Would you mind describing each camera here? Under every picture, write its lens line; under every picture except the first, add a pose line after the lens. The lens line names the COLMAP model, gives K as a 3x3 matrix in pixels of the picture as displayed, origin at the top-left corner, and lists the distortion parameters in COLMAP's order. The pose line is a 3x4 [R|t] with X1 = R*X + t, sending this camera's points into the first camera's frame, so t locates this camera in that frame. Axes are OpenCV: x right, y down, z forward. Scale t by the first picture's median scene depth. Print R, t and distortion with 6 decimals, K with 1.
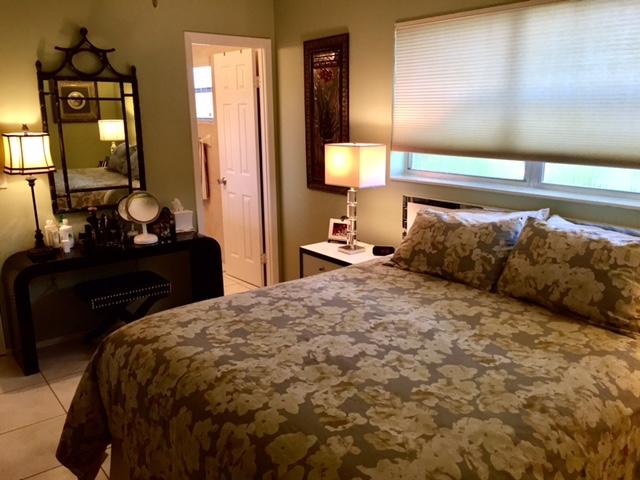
lens RADIAL K [[550.1, 0, 320.0], [0, 550.1, 240.0], [0, 0, 1]] dist [0.083785, -0.109239]
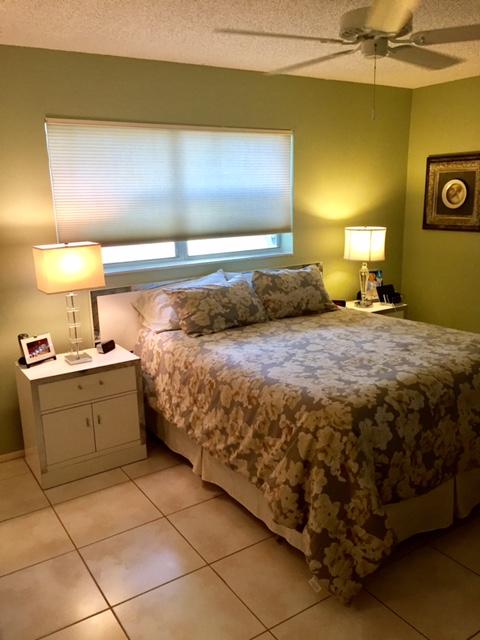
lens RADIAL K [[550.1, 0, 240.0], [0, 550.1, 320.0], [0, 0, 1]] dist [0.083785, -0.109239]
pose [[0.086938, -0.221513, 0.971274, -1.264264], [0.259073, 0.946447, 0.192661, -0.239814], [-0.961937, 0.234881, 0.139670, 0.942653]]
